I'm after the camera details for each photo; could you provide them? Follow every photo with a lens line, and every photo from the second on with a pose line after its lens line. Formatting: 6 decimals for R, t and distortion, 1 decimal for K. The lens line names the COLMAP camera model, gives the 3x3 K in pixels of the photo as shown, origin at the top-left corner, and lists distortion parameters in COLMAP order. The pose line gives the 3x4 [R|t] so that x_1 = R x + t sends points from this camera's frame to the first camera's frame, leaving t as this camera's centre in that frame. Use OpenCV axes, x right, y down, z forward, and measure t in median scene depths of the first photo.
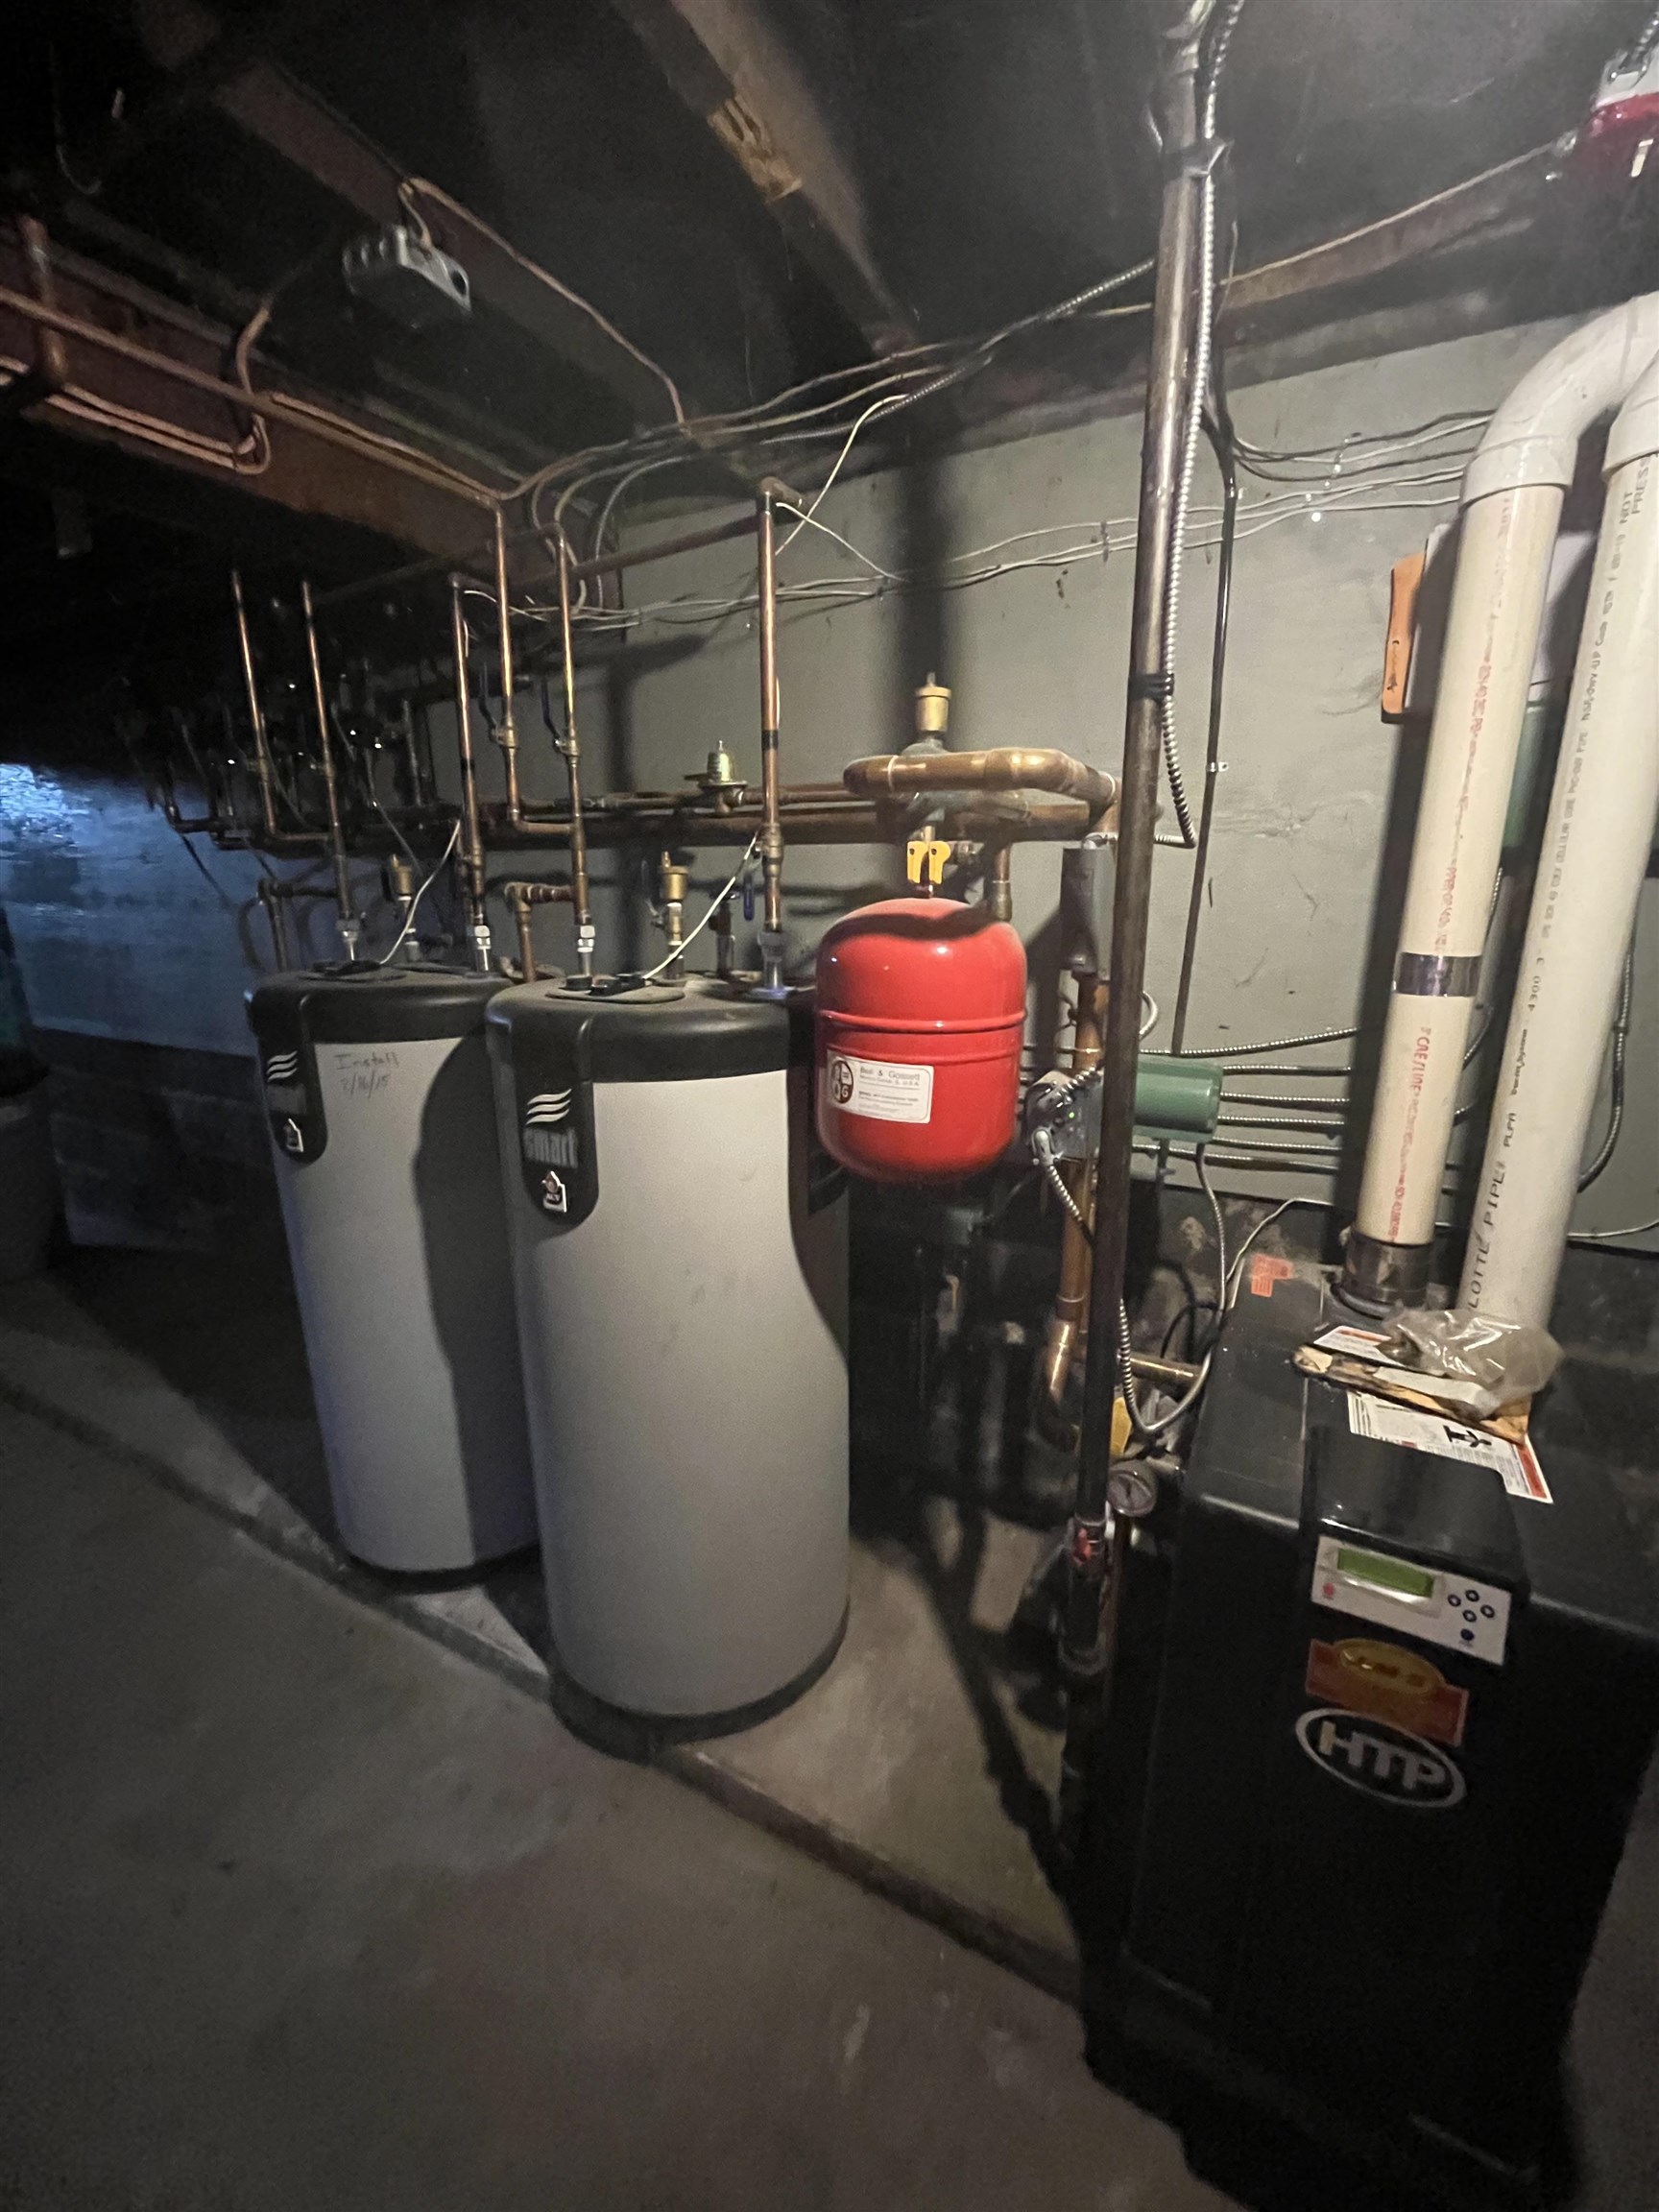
lens RADIAL K [[893.0, 0, 827.8], [0, 893.0, 1099.4], [0, 0, 1]] dist [-0.003345, -0.000055]
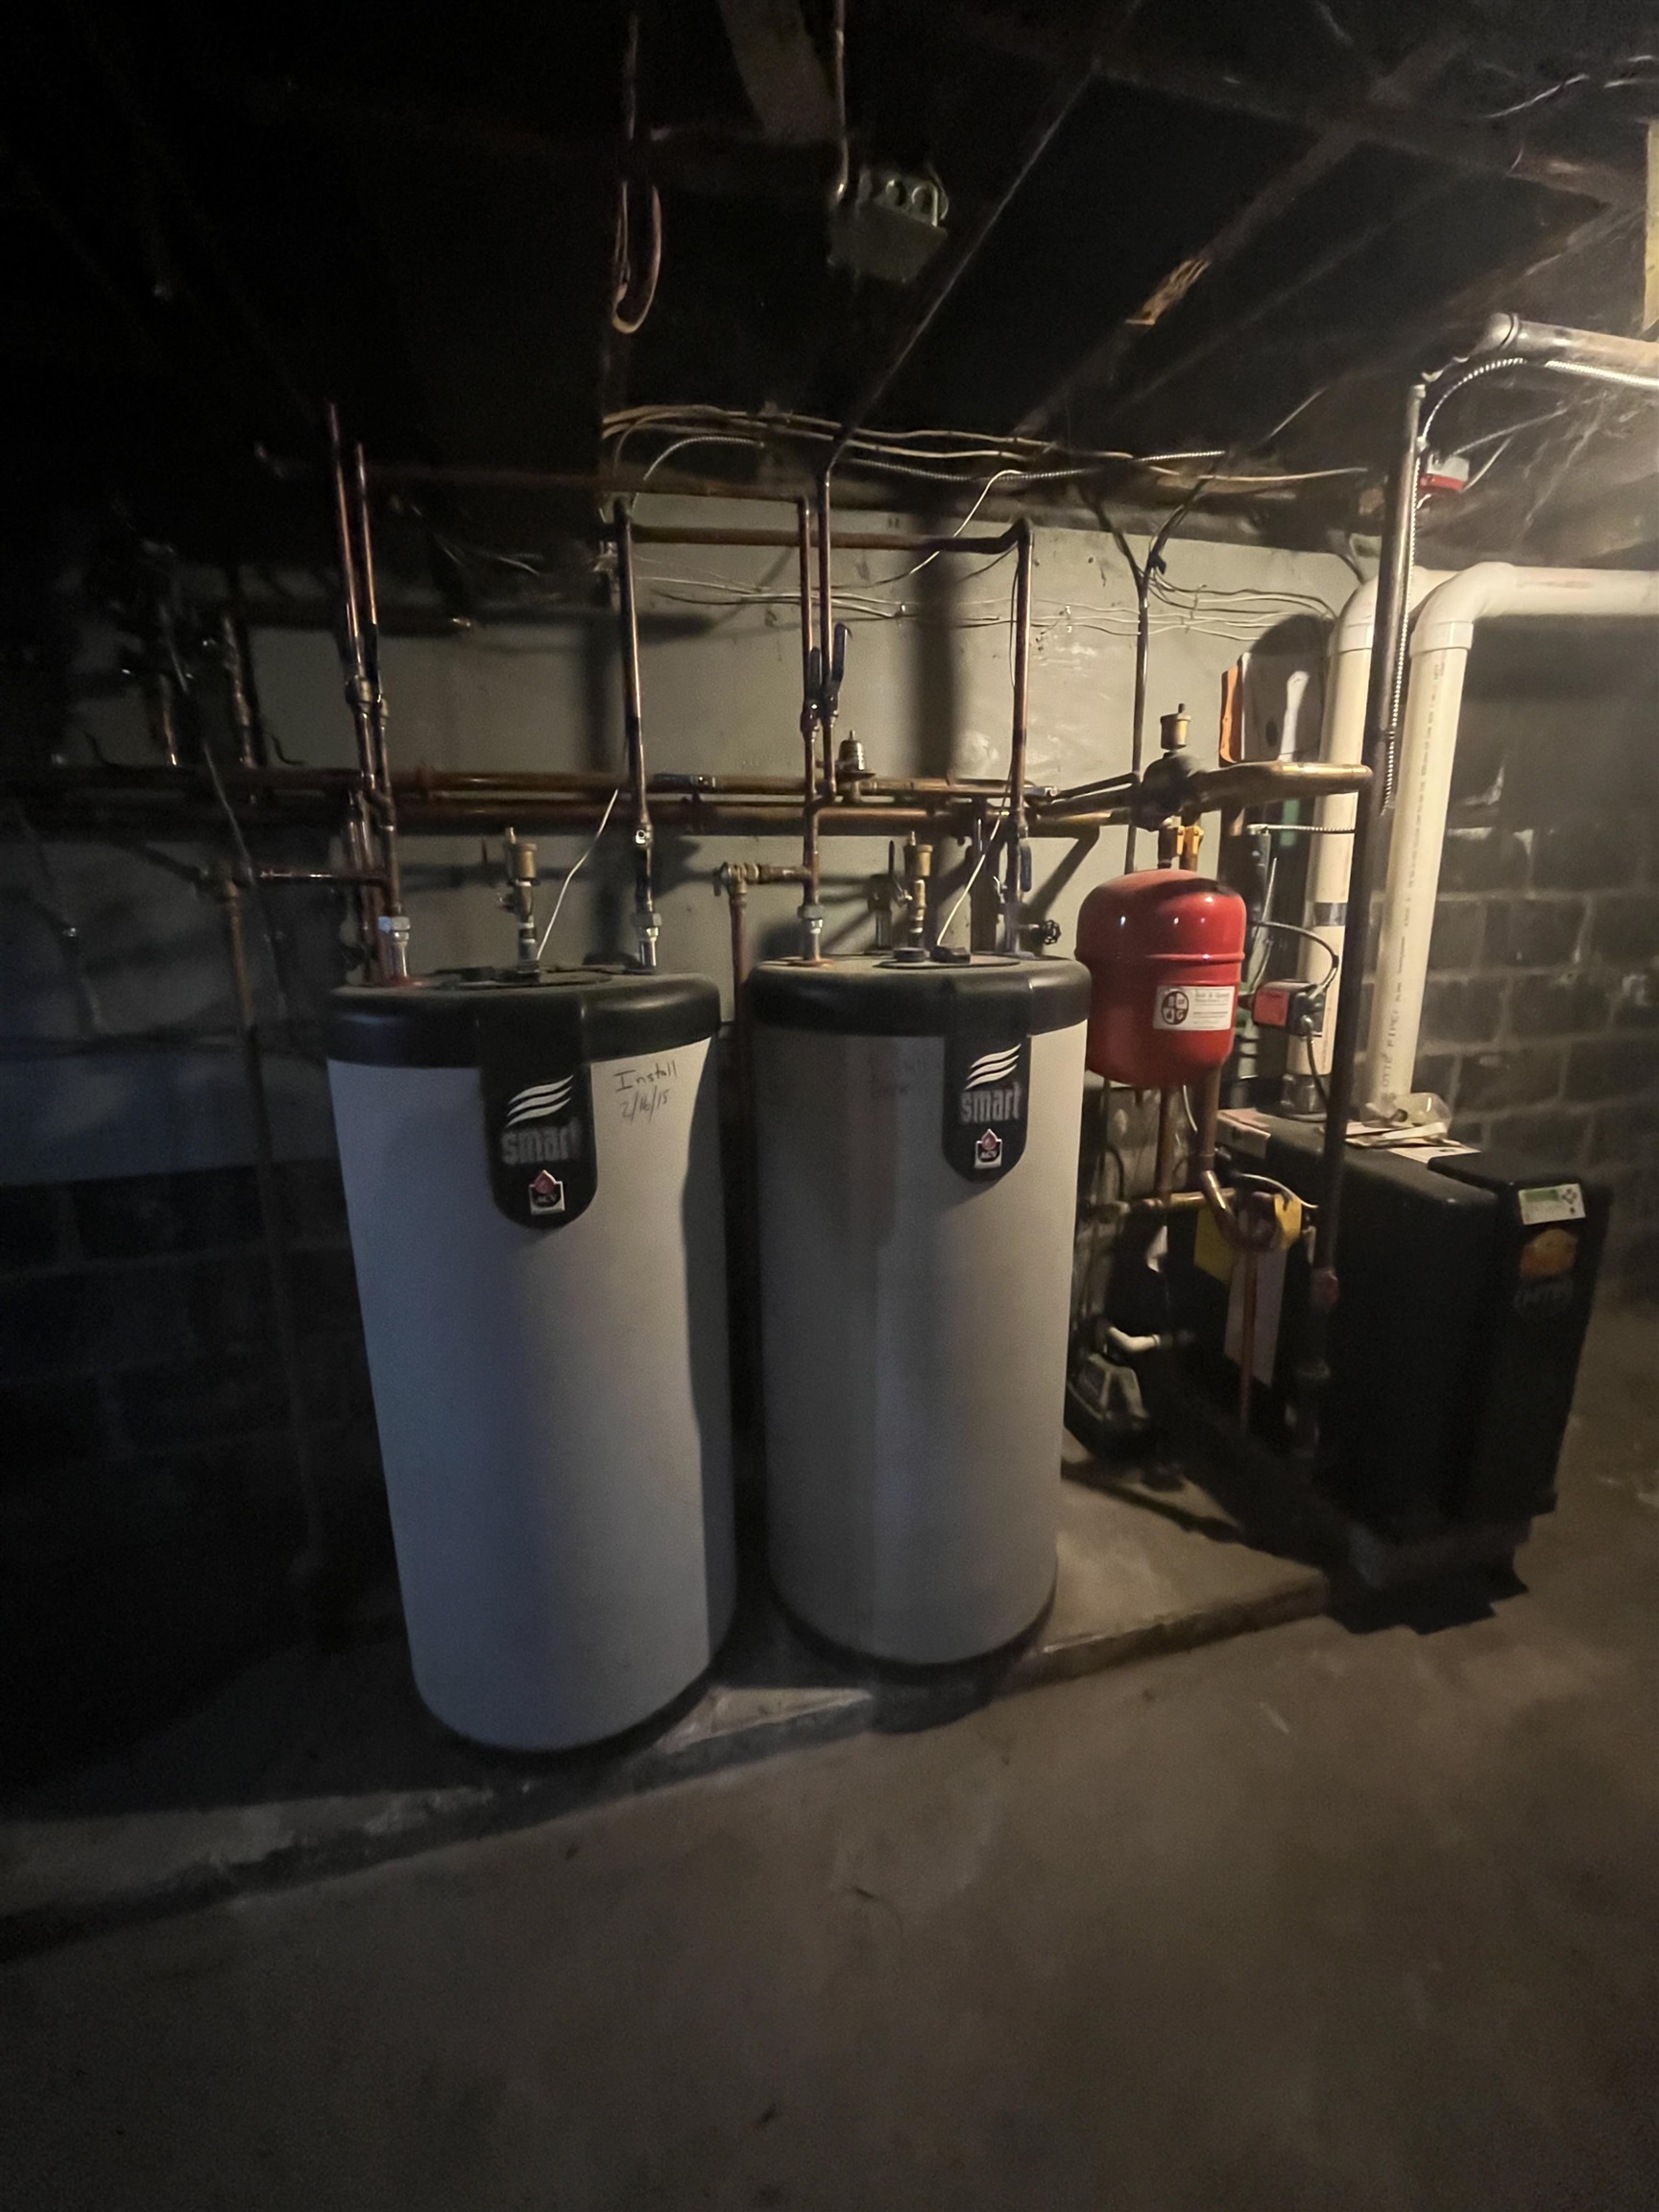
lens RADIAL K [[893.0, 0, 827.8], [0, 893.0, 1099.4], [0, 0, 1]] dist [-0.003345, -0.000055]
pose [[0.728785, -0.160844, 0.665584, -0.961617], [0.181235, 0.982665, 0.039025, -0.023976], [-0.660323, 0.092186, 0.745302, 0.293775]]
